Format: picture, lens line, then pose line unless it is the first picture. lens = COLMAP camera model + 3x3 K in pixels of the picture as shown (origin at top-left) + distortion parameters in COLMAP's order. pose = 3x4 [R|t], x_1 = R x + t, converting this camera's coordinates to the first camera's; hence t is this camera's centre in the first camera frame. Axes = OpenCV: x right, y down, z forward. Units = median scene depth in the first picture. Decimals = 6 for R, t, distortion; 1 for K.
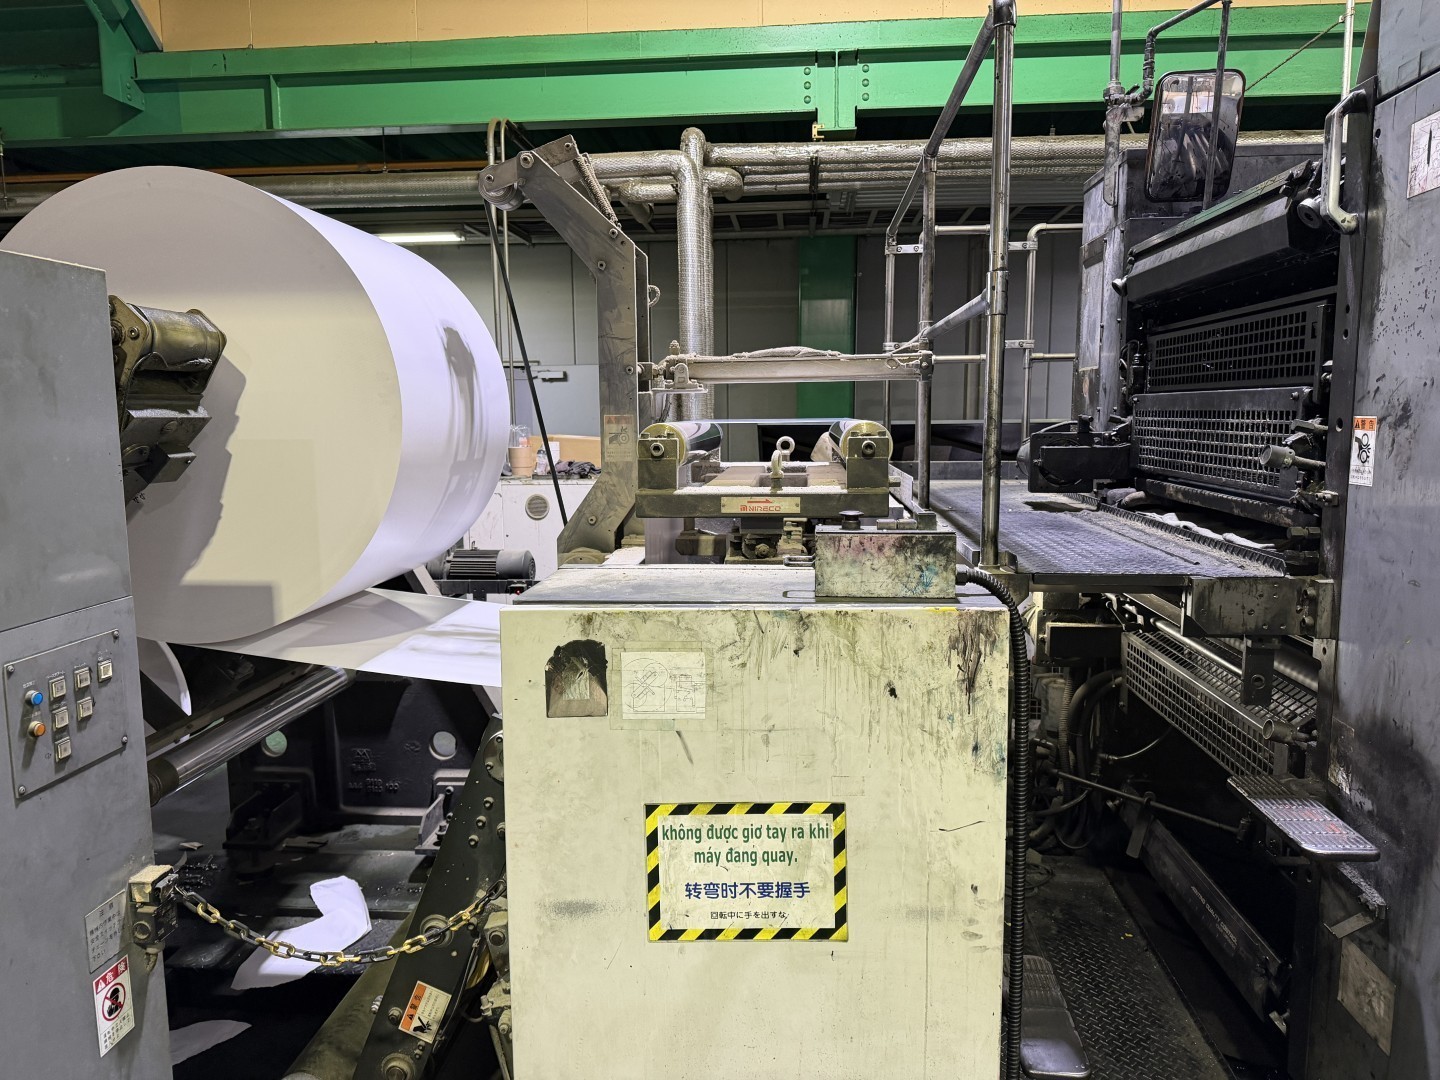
lens RADIAL K [[1012.3, 0, 722.5], [0, 1012.3, 534.4], [0, 0, 1]] dist [0.094579, -0.140796]
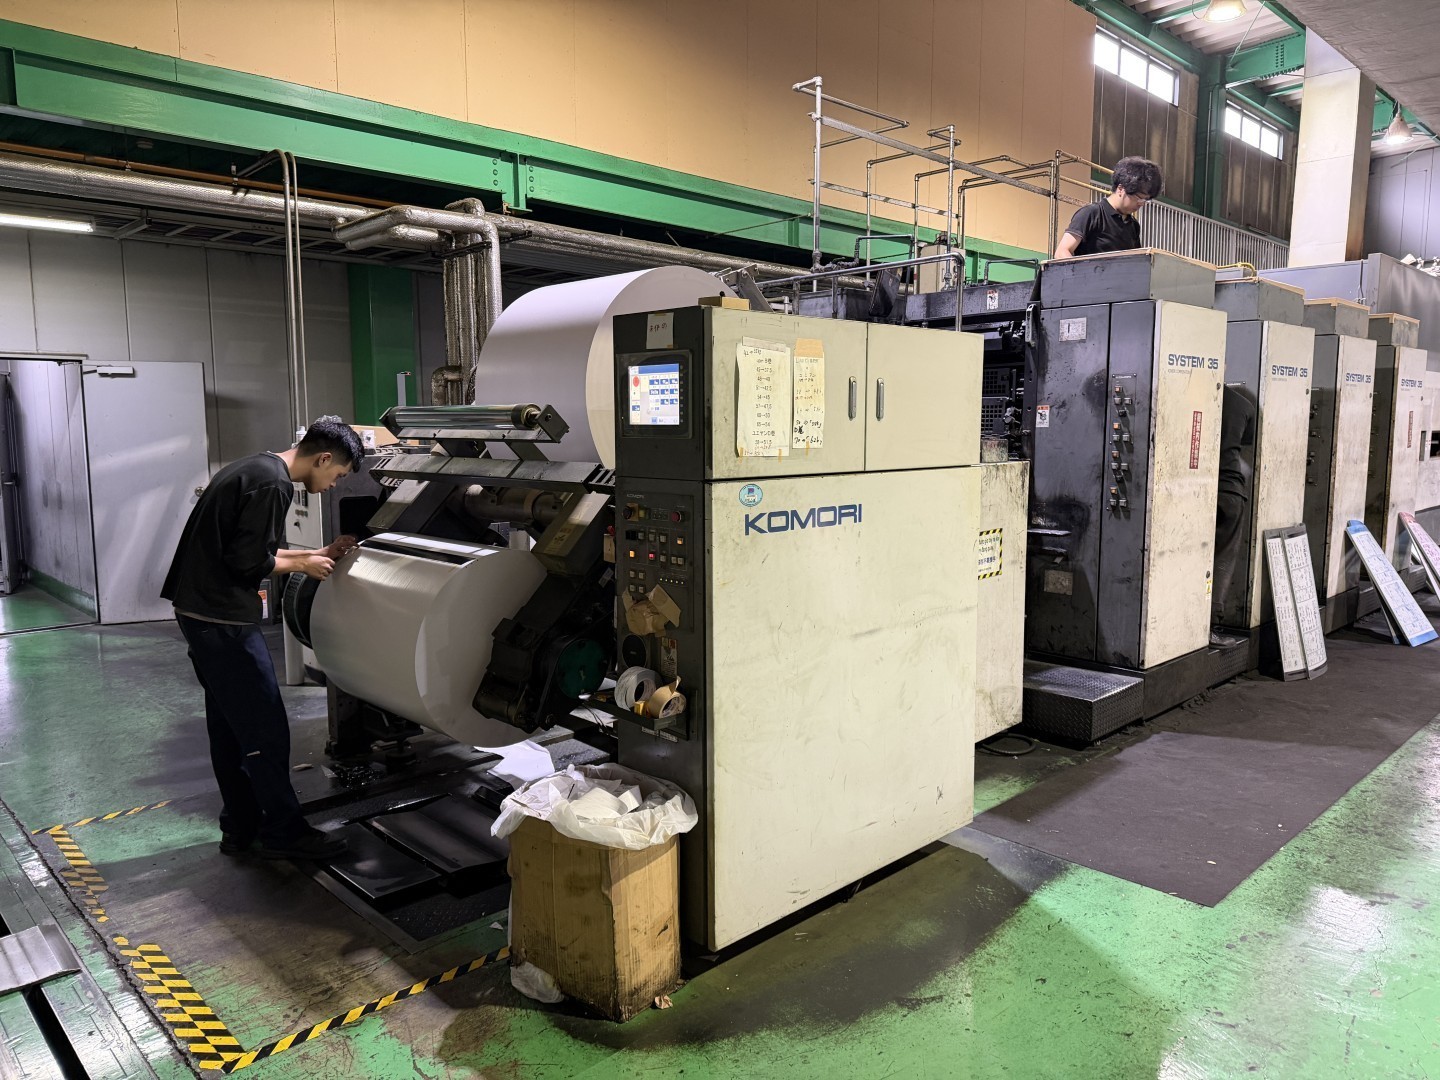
lens RADIAL K [[1012.3, 0, 722.5], [0, 1012.3, 534.4], [0, 0, 1]] dist [0.094579, -0.140796]
pose [[0.658053, -0.075364, 0.749191, -2.670872], [0.087099, 0.995918, 0.023681, 0.134681], [-0.747917, 0.049670, 0.661931, -0.386610]]
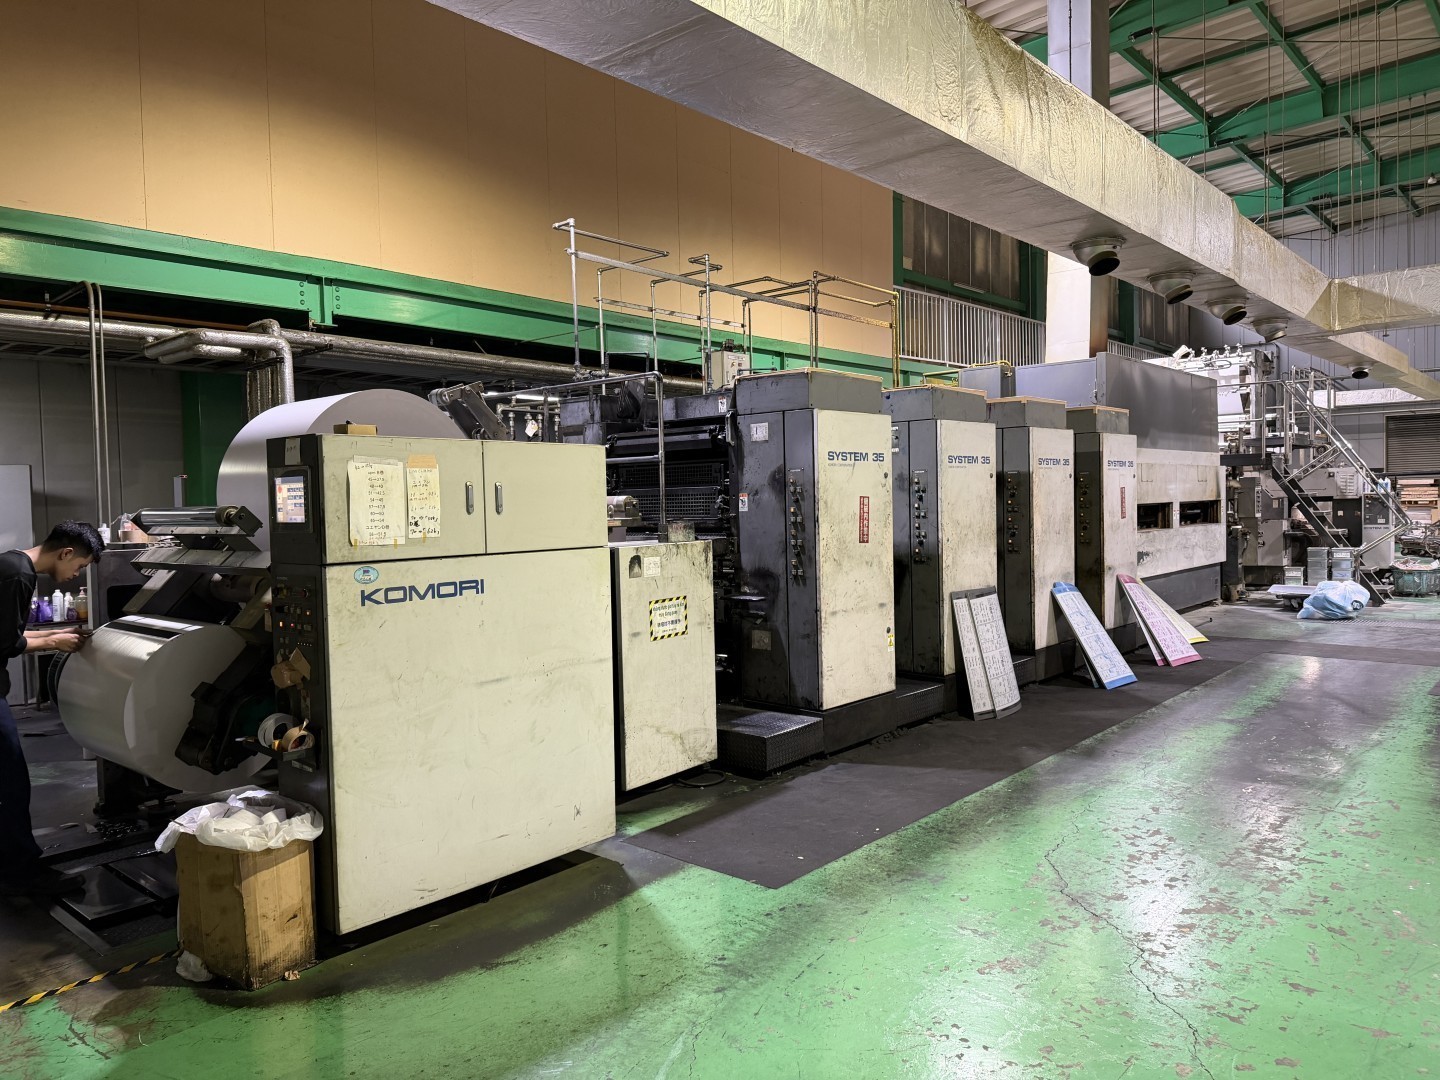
lens RADIAL K [[996.8, 0, 715.6], [0, 996.8, 538.7], [0, 0, 1]] dist [0.110930, -0.139236]
pose [[0.601122, -0.035966, 0.798347, -2.655412], [0.113195, 0.992747, -0.040507, 0.212809], [-0.791100, 0.114718, 0.600833, -1.266000]]
